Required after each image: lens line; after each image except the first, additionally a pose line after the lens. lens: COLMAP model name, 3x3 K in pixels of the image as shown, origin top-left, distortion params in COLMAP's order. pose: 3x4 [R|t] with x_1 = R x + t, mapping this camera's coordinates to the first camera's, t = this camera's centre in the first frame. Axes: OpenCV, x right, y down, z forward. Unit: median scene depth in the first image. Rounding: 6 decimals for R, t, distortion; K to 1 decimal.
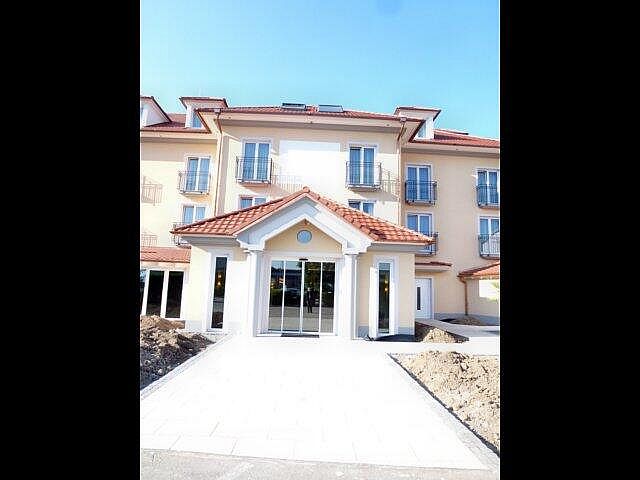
lens RADIAL K [[345.0, 0, 320.0], [0, 345.0, 240.0], [0, 0, 1]] dist [-0.056842, 0.000006]
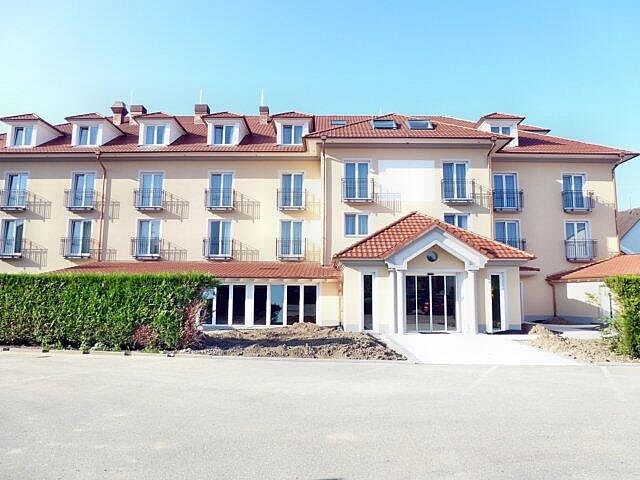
lens RADIAL K [[459.7, 0, 320.0], [0, 459.7, 240.0], [0, 0, 1]] dist [-0.061499, 0.017134]
pose [[0.998482, -0.034451, -0.042971, -0.248656], [0.035469, 0.999103, 0.023142, -0.080482], [0.042135, -0.024631, 0.998808, -0.458698]]
